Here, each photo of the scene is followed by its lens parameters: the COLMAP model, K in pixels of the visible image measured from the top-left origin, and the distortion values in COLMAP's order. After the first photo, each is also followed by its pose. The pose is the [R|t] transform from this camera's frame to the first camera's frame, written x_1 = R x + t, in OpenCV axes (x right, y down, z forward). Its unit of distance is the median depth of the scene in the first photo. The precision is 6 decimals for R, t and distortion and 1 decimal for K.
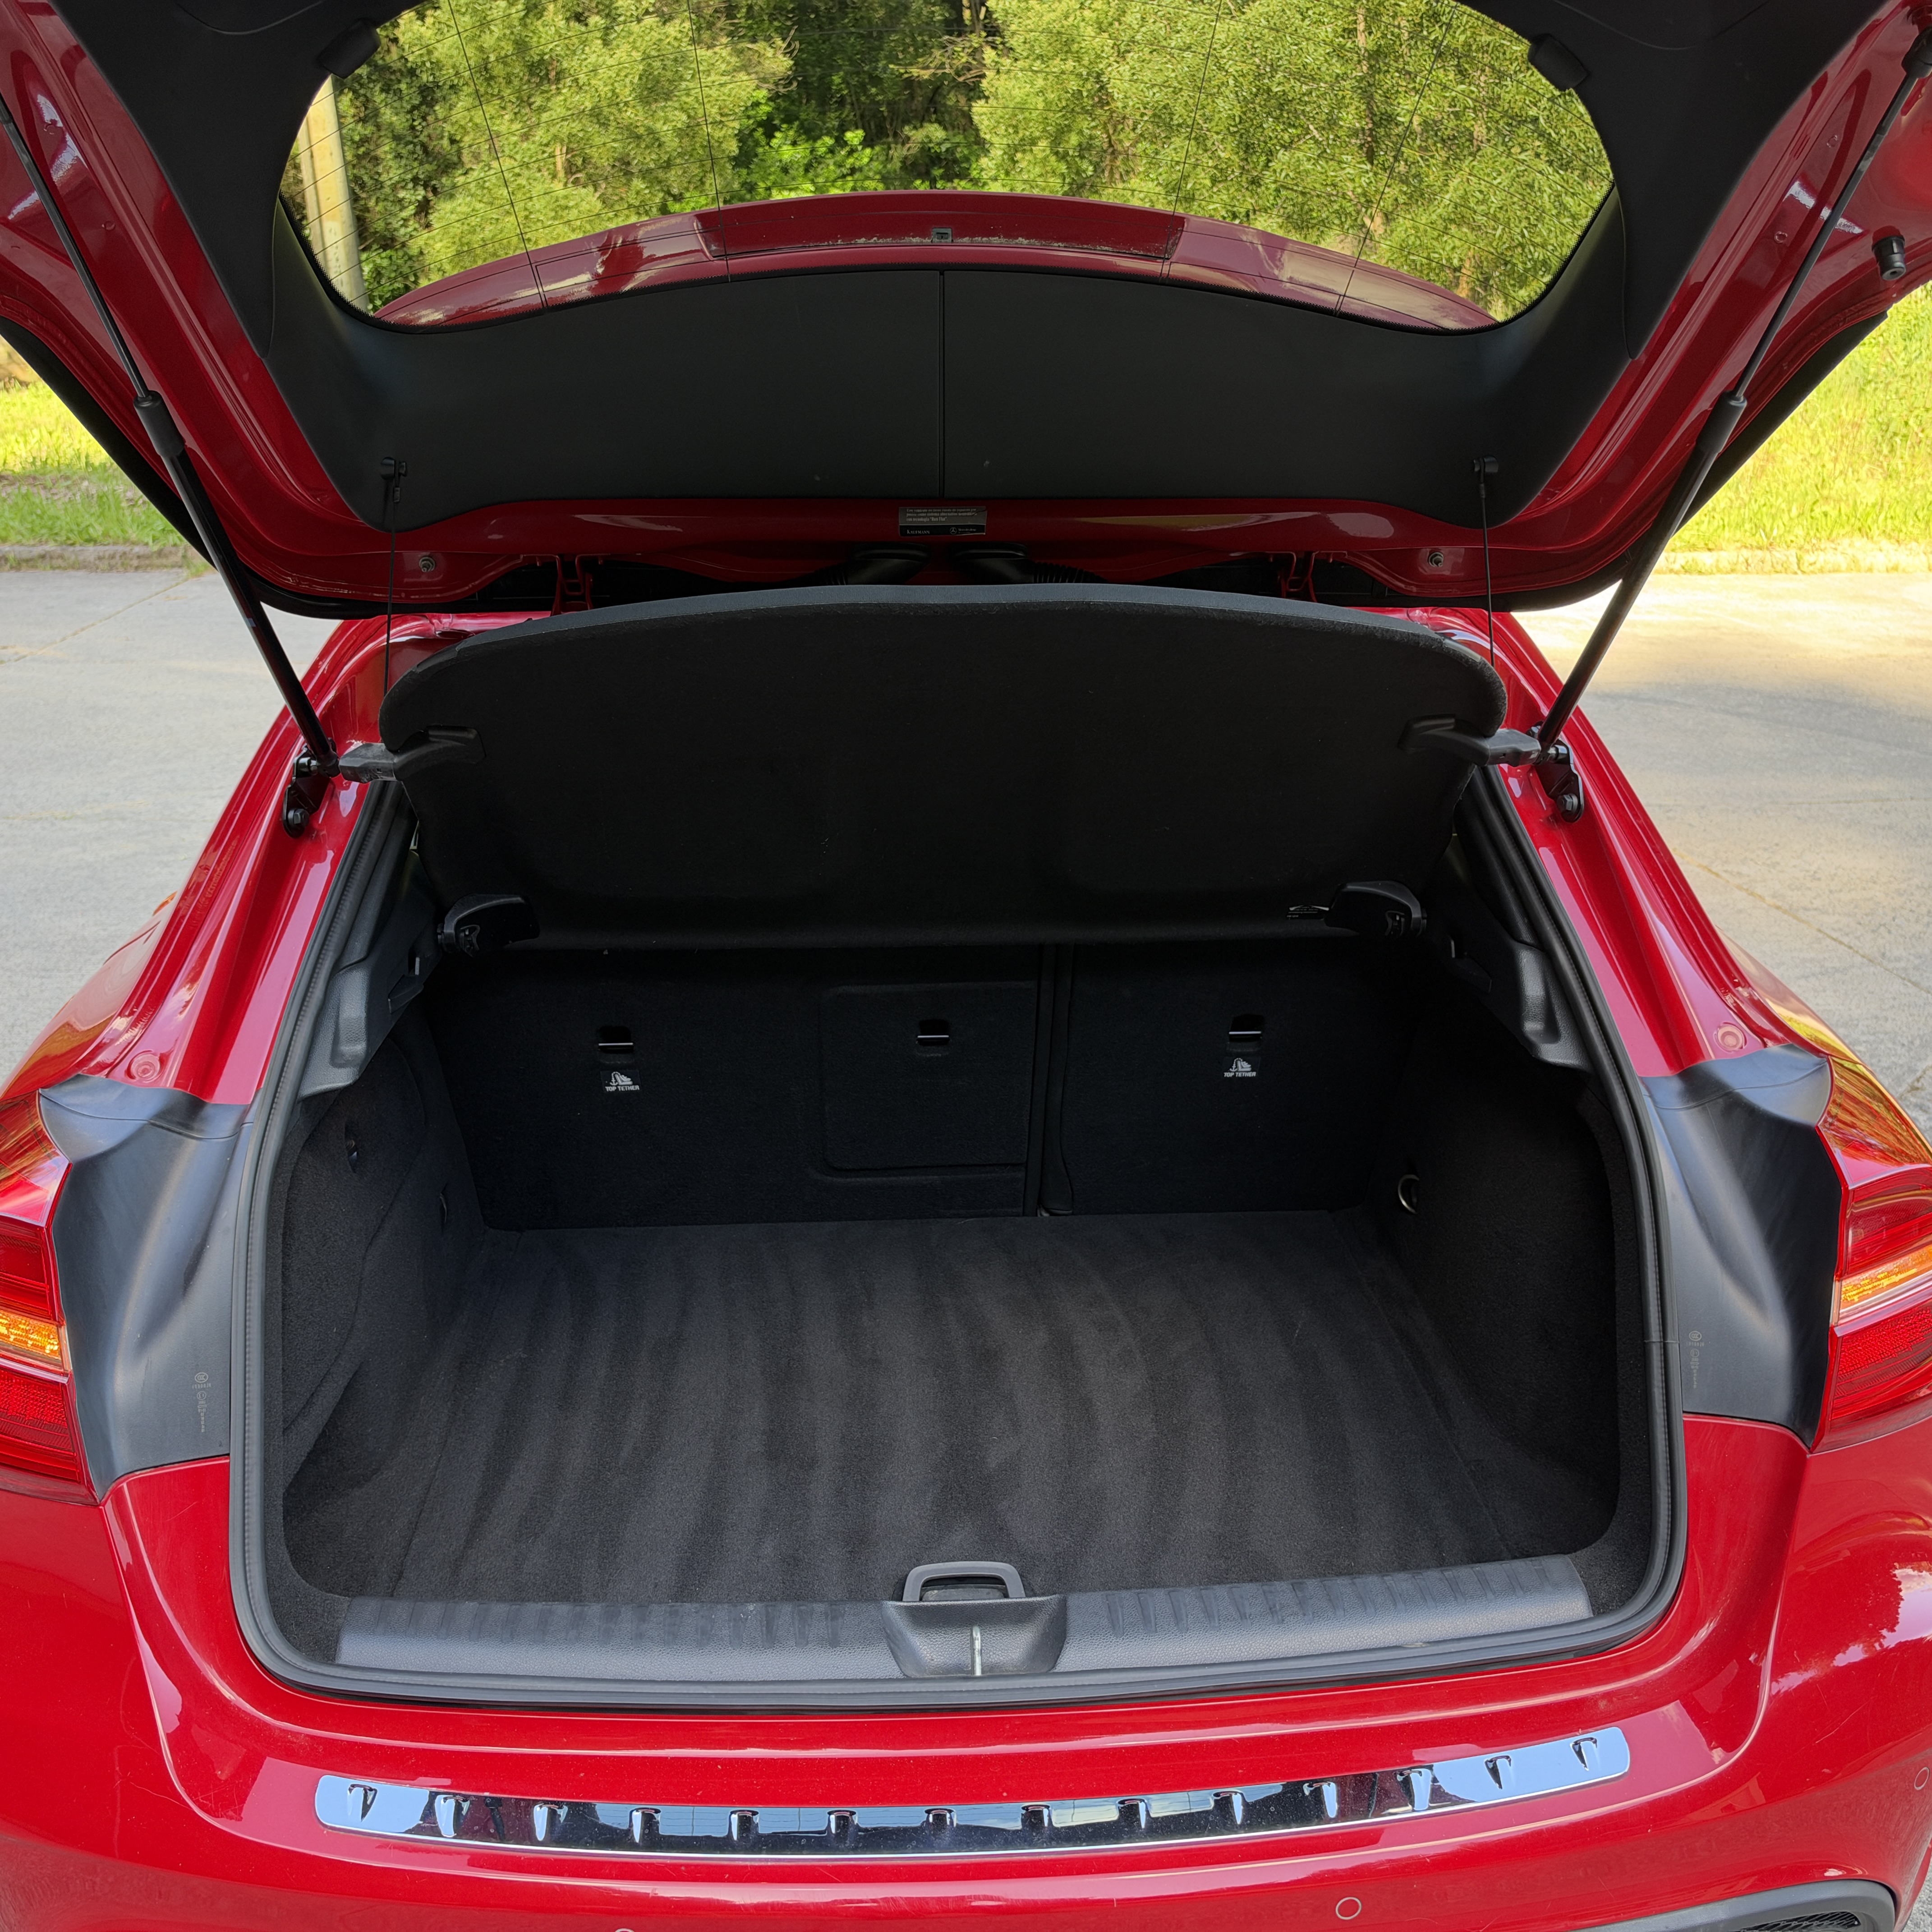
lens RADIAL K [[1907.7, 0, 965.7], [0, 1907.7, 944.6], [0, 0, 1]] dist [-0.011336, -0.043269]
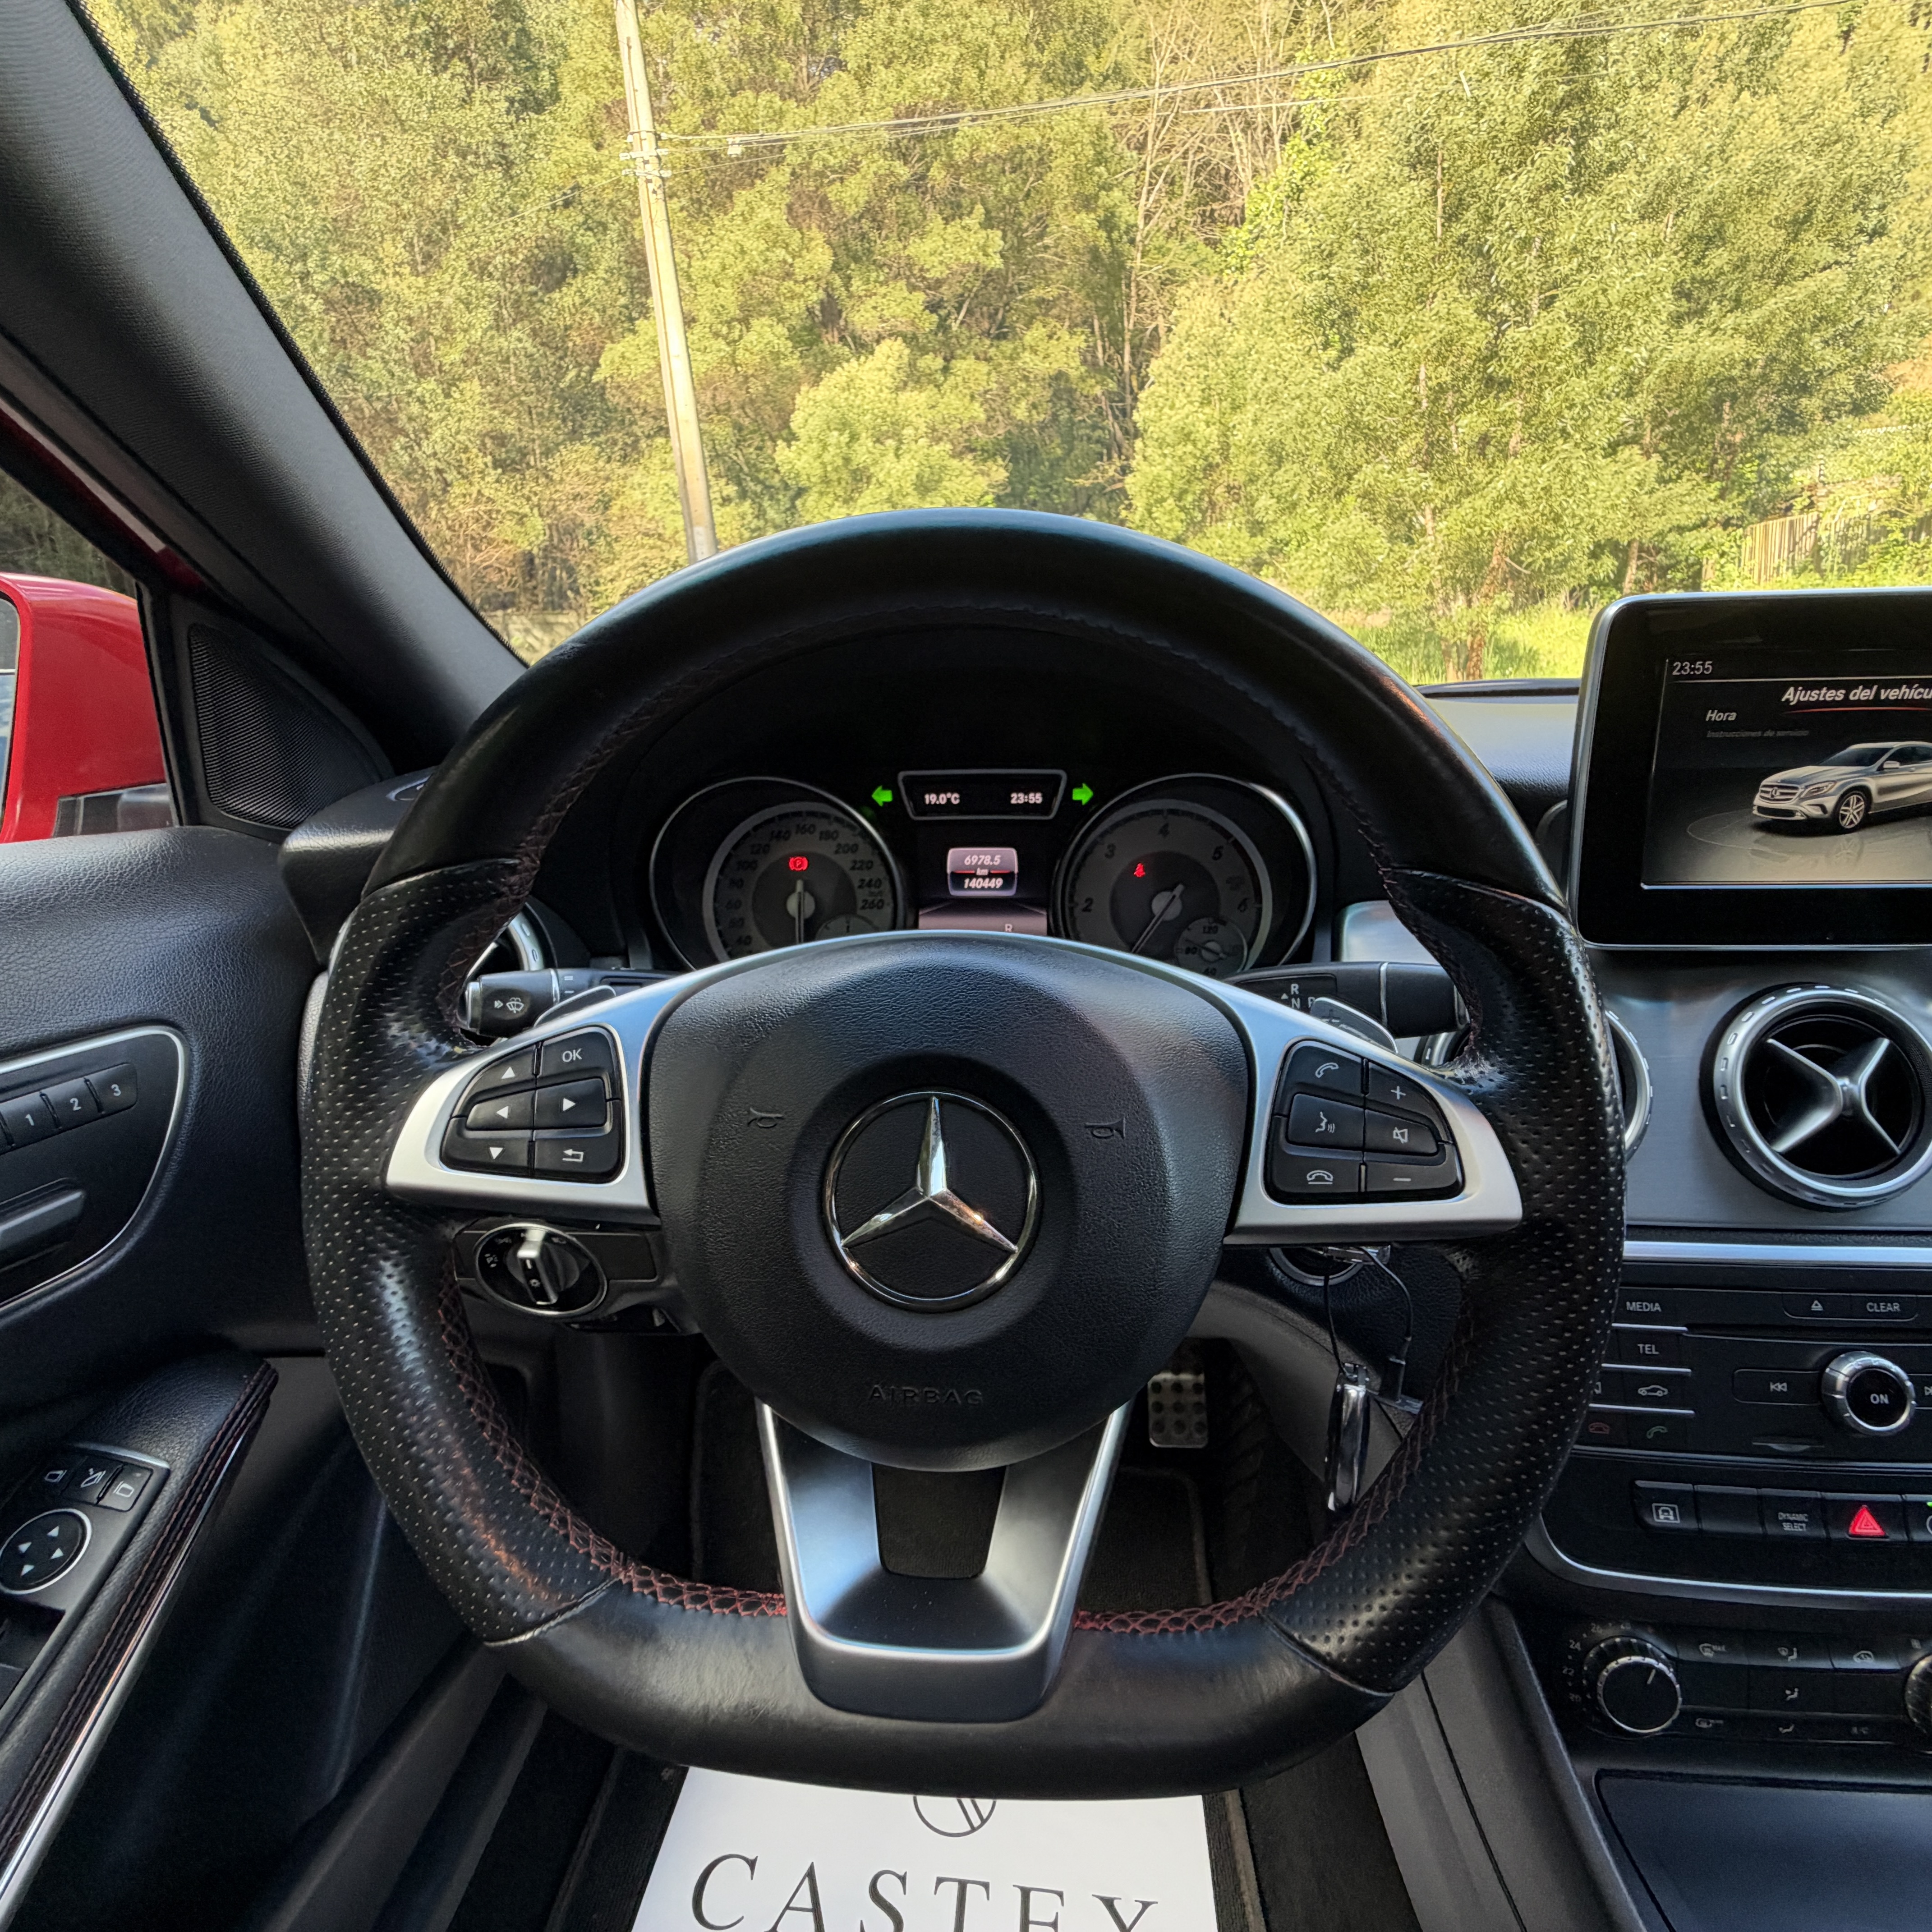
lens RADIAL K [[1021.7, 0, 954.0], [0, 1021.7, 960.6], [0, 0, 1]] dist [-0.003816, 0.002859]
pose [[0.991514, 0.013015, -0.129344, -0.019802], [-0.015953, 0.999637, -0.021706, -0.018852], [0.129014, 0.023585, 0.991362, 0.134520]]
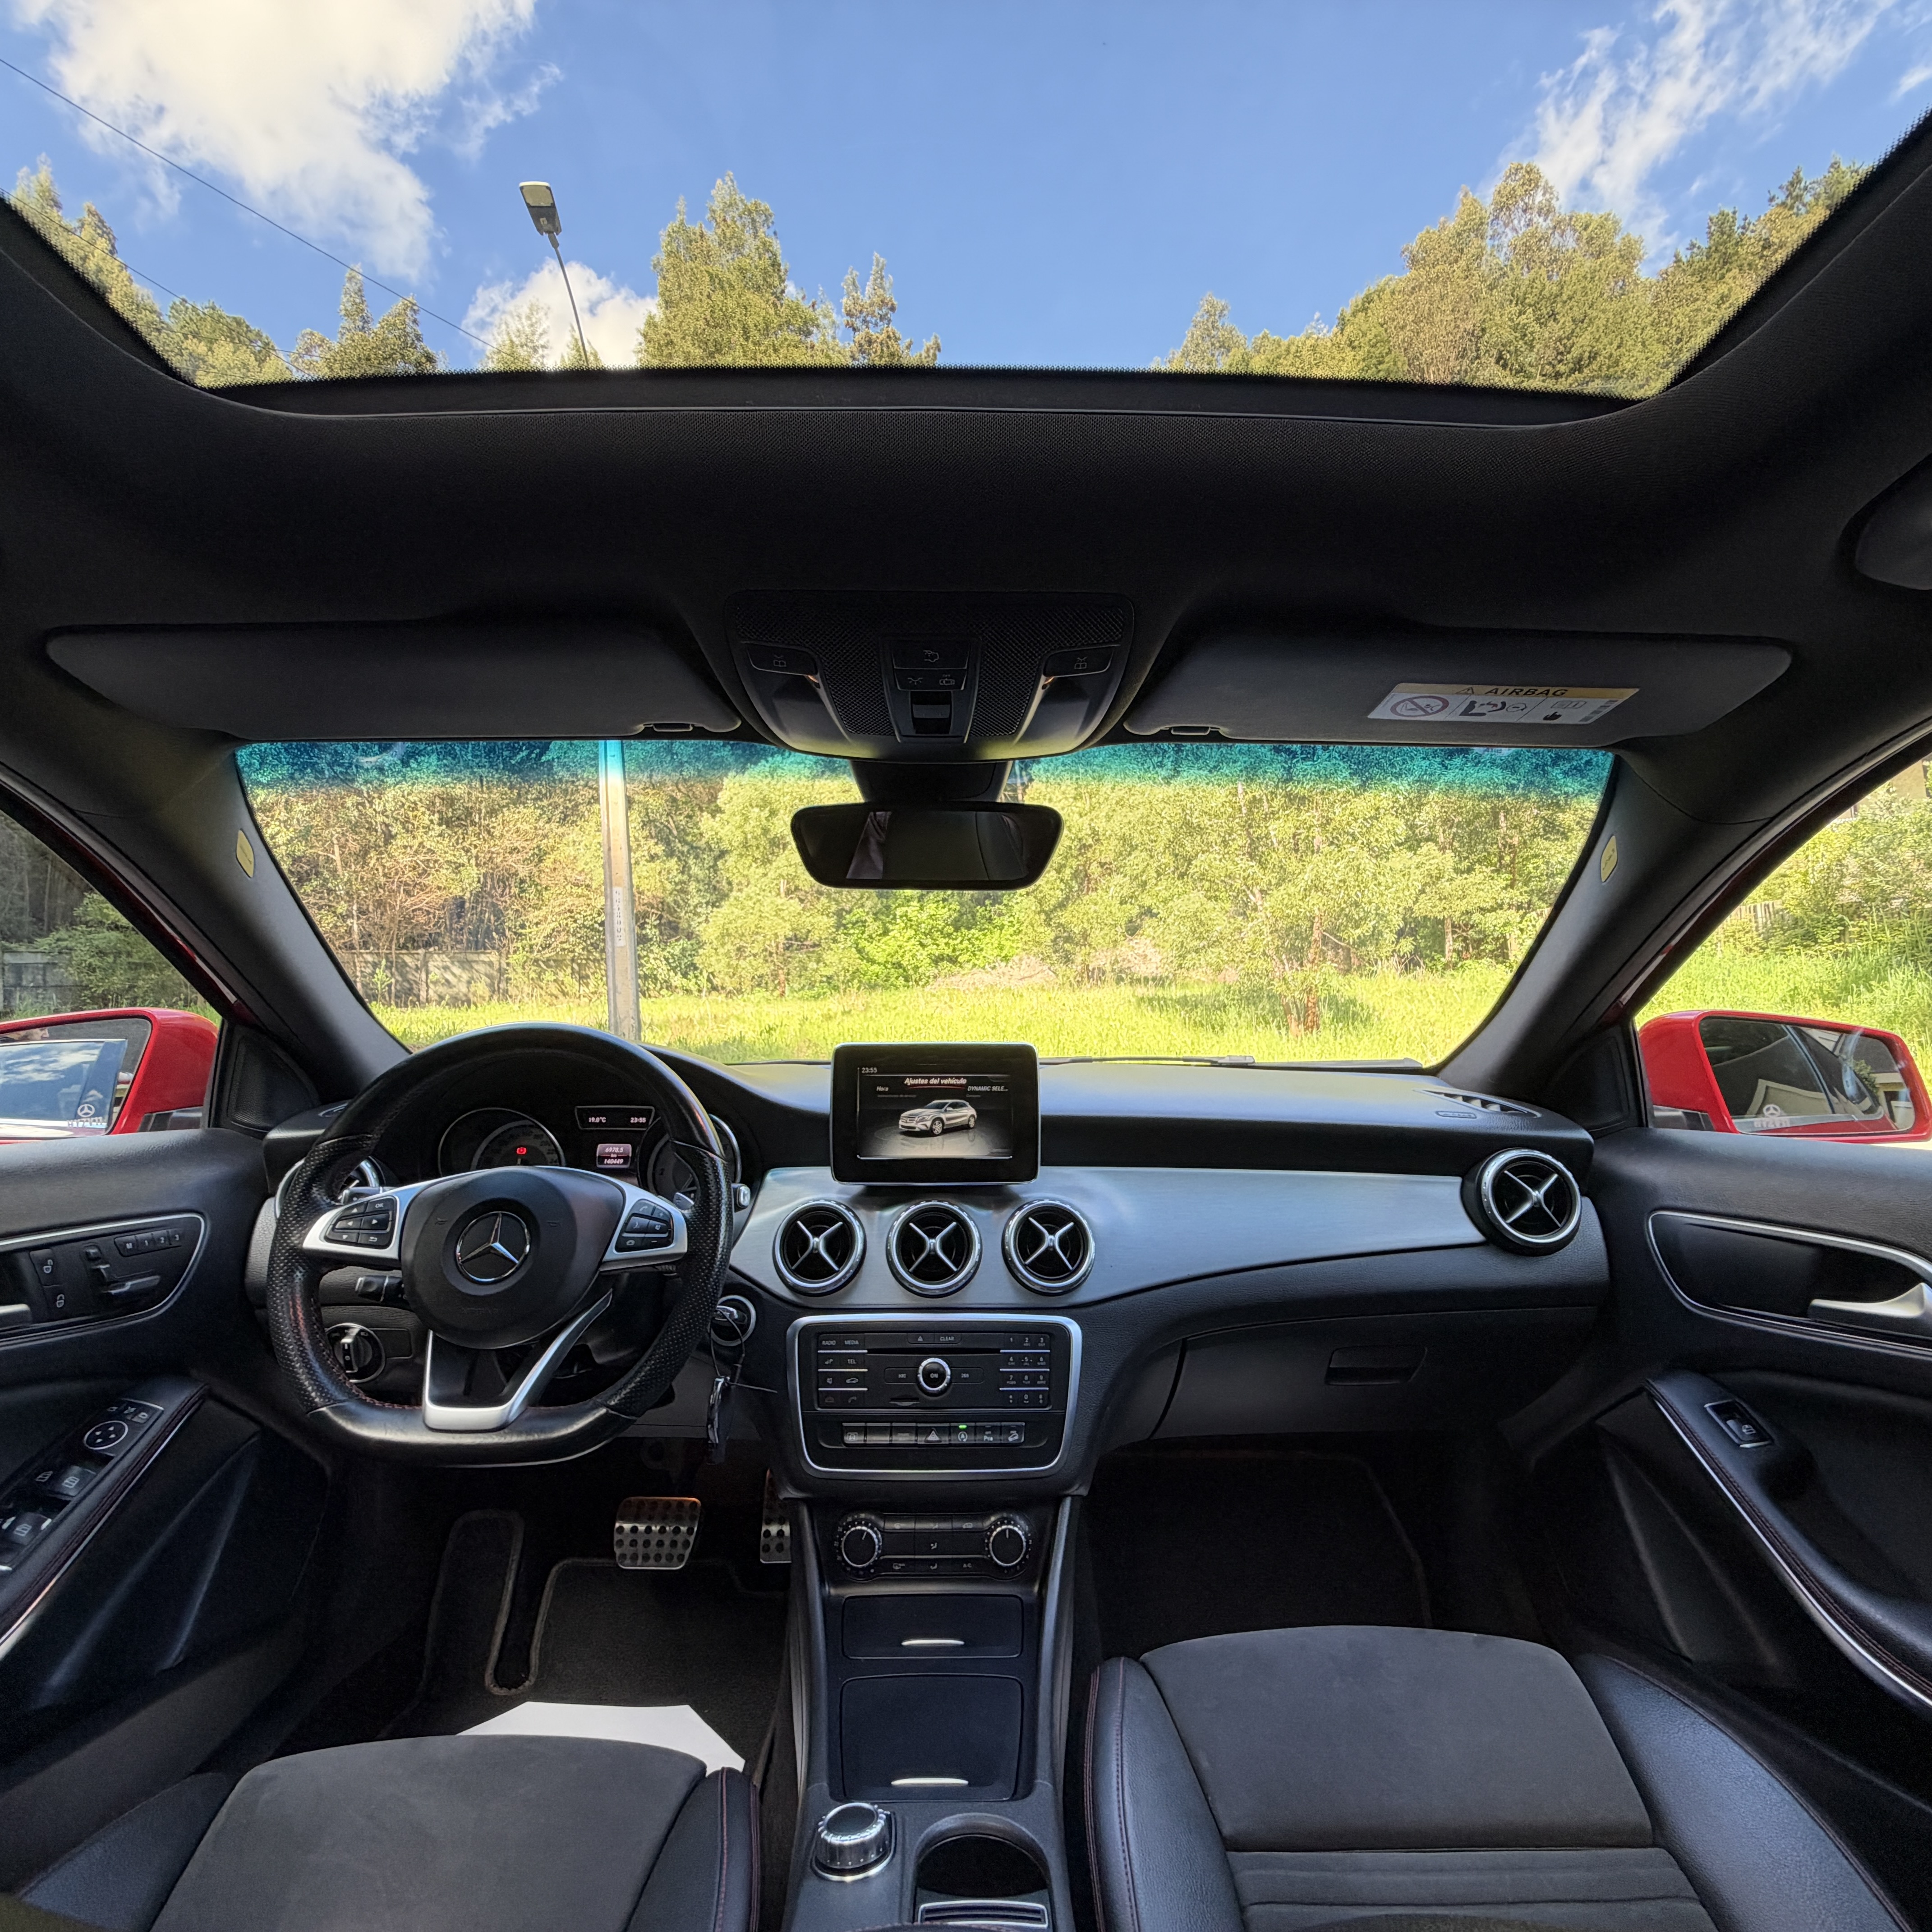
lens RADIAL K [[1022.4, 0, 950.9], [0, 1022.4, 967.4], [0, 0, 1]] dist [-0.000795, 0.002816]
pose [[0.998741, -0.003748, -0.050031, -0.003379], [-0.013284, 0.941859, -0.335746, -0.013639], [0.048380, 0.335988, 0.940623, 0.109586]]
